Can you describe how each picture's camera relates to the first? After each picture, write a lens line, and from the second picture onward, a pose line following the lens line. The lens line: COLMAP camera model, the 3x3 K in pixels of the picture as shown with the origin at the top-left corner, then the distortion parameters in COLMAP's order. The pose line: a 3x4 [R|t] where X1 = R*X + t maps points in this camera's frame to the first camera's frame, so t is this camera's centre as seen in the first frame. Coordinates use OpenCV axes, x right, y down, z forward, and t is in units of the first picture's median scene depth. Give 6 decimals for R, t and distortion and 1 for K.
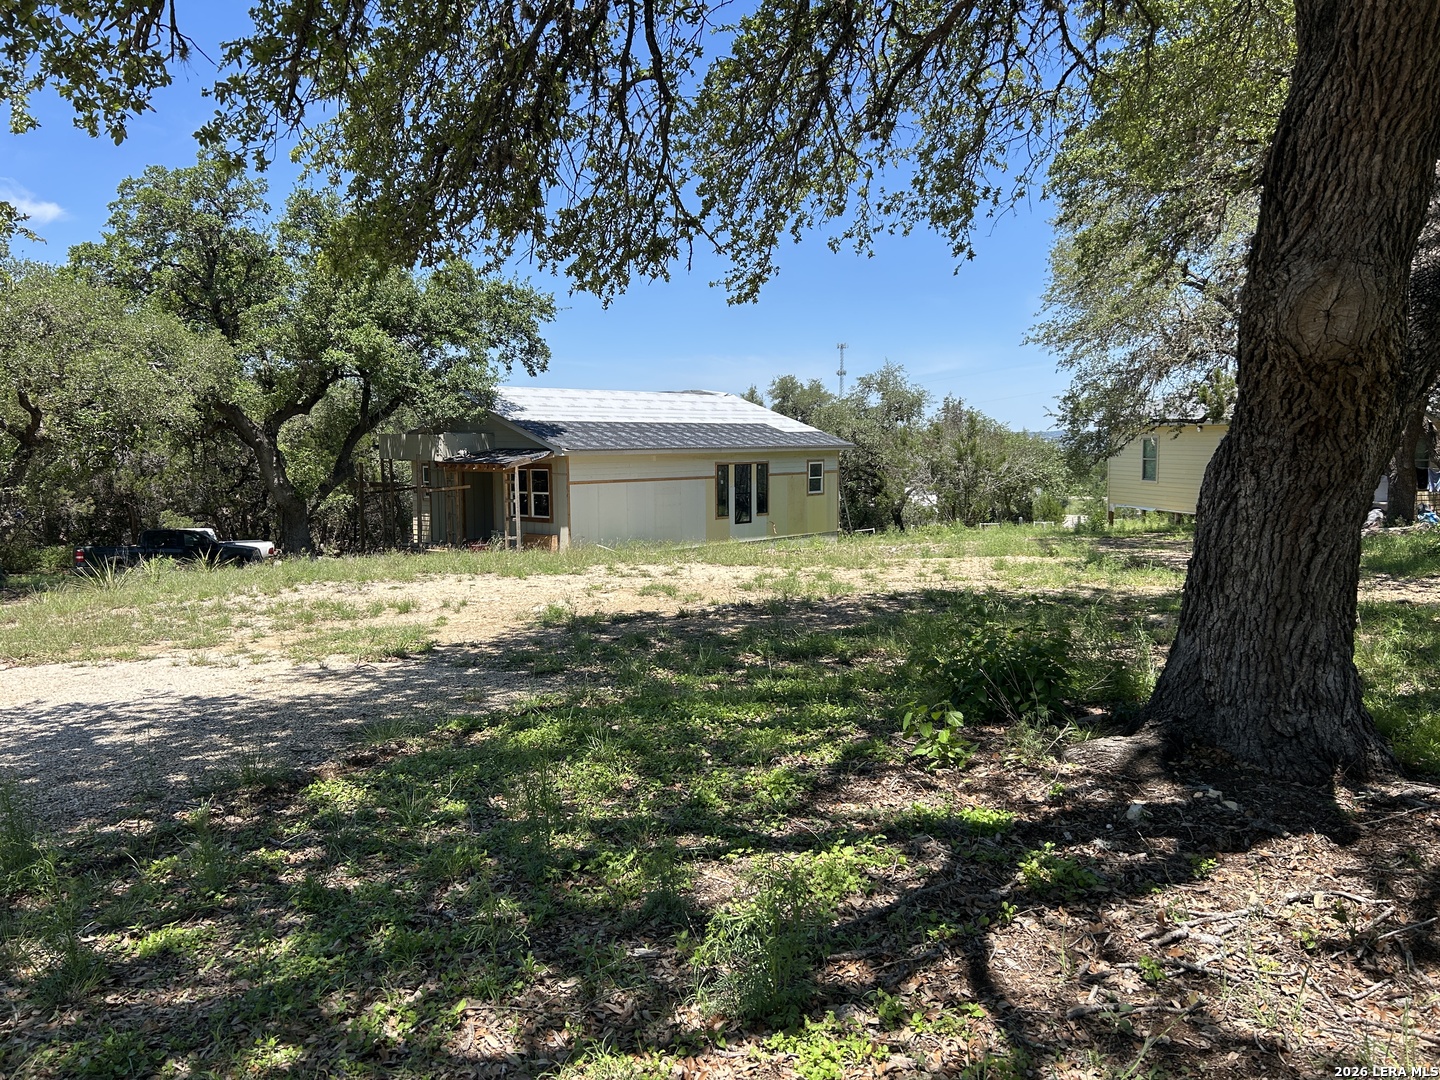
lens RADIAL K [[1076.5, 0, 712.6], [0, 1076.5, 512.3], [0, 0, 1]] dist [0.059183, -0.069816]
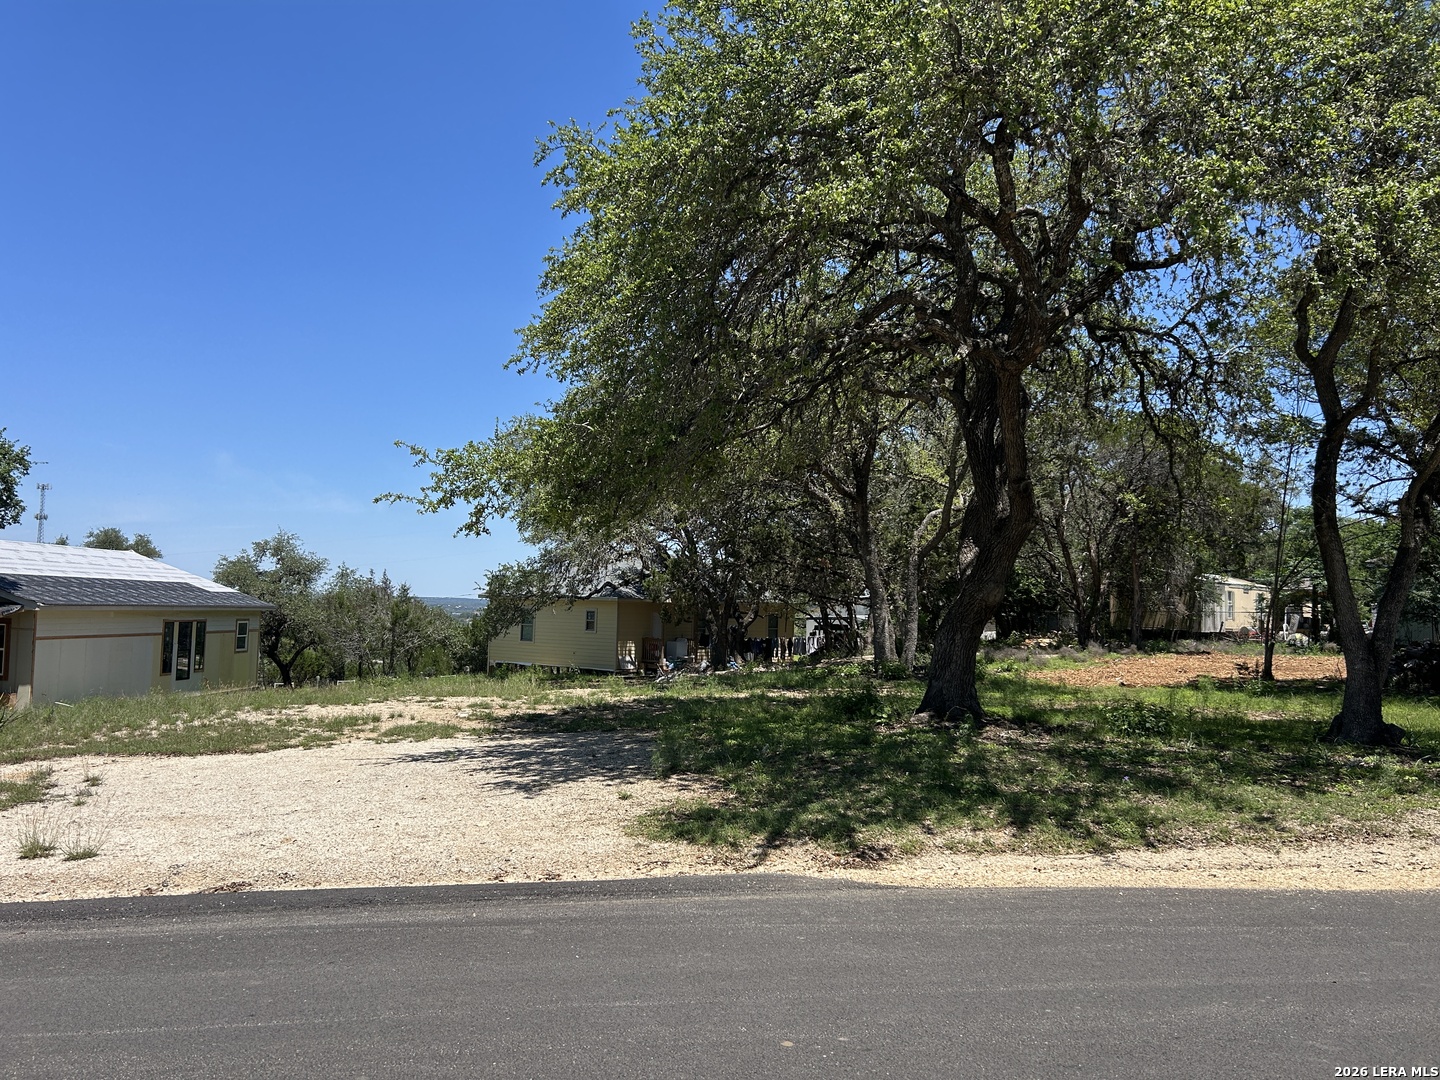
lens RADIAL K [[1076.5, 0, 708.7], [0, 1076.5, 545.6], [0, 0, 1]] dist [0.059183, -0.069816]
pose [[0.771060, 0.066395, 0.633292, -0.235278], [0.009667, 0.993214, -0.115900, 0.007904], [-0.636689, 0.095488, 0.765186, -0.121894]]
